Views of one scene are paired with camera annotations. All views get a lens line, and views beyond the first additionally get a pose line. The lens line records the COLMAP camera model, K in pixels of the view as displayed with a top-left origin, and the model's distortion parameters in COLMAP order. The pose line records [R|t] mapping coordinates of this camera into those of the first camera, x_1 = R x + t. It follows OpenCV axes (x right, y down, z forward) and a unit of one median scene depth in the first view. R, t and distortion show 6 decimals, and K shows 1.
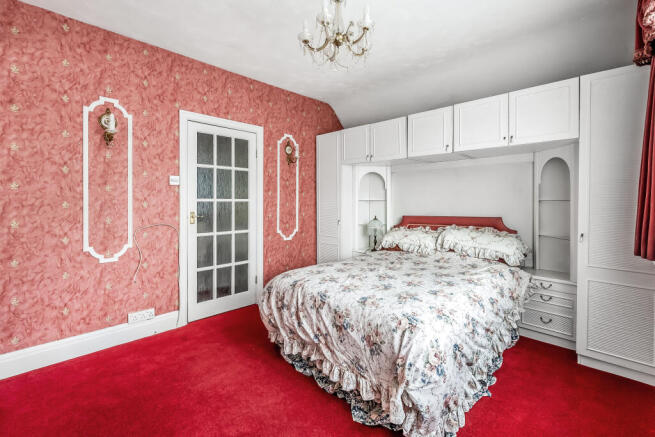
lens RADIAL K [[300.8, 0, 327.9], [0, 300.8, 200.0], [0, 0, 1]] dist [-0.005955, -0.000080]
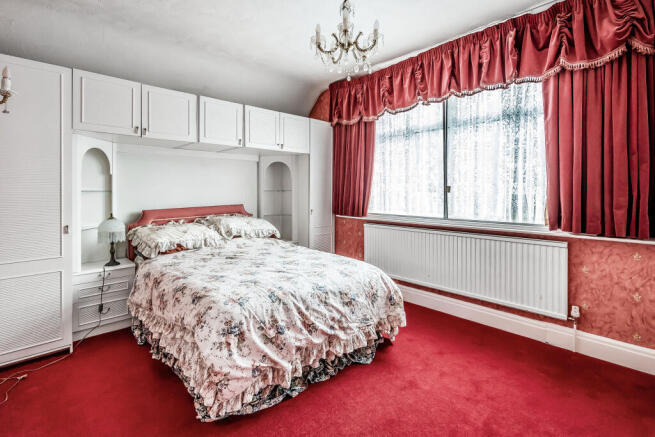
lens RADIAL K [[300.8, 0, 326.8], [0, 300.8, 192.1], [0, 0, 1]] dist [-0.005955, -0.000080]
pose [[0.027958, -0.004717, 0.999598, -0.611787], [0.000850, 0.999989, 0.004695, 0.002182], [-0.999609, 0.000719, 0.027961, 0.590433]]
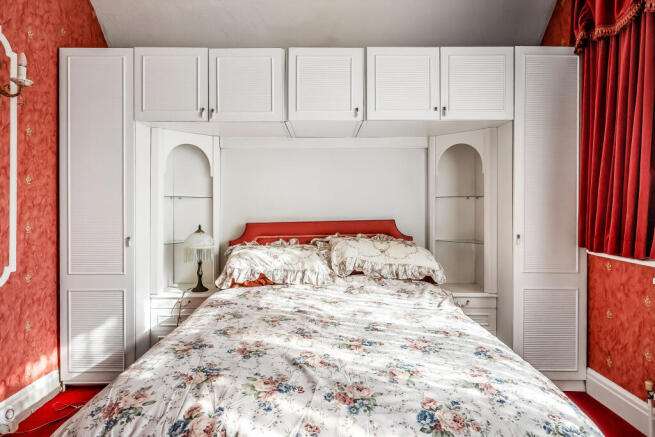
lens RADIAL K [[394.9, 0, 329.5], [0, 394.9, 204.7], [0, 0, 1]] dist [-0.001322, 0.002940]
pose [[0.709067, -0.000873, 0.705141, -0.210299], [0.000716, 1.000000, 0.000518, 0.019442], [-0.705141, 0.000138, 0.709067, 0.402661]]
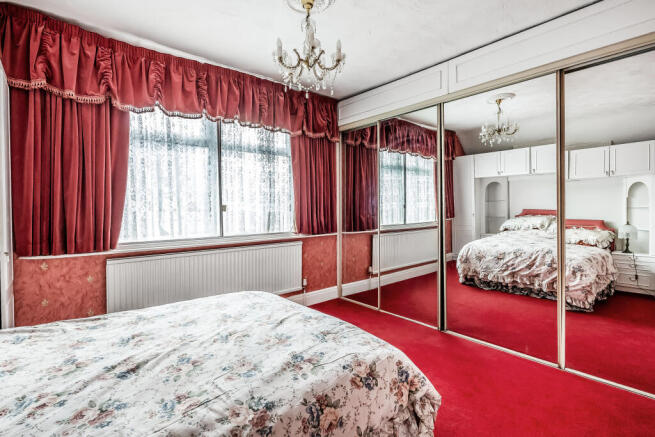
lens RADIAL K [[300.8, 0, 319.1], [0, 300.8, 208.5], [0, 0, 1]] dist [-0.005955, -0.000080]
pose [[-0.994545, 0.007716, 0.104027, -0.064294], [0.008061, 0.999963, 0.002902, -0.001221], [-0.104001, 0.003725, -0.994570, 1.181609]]
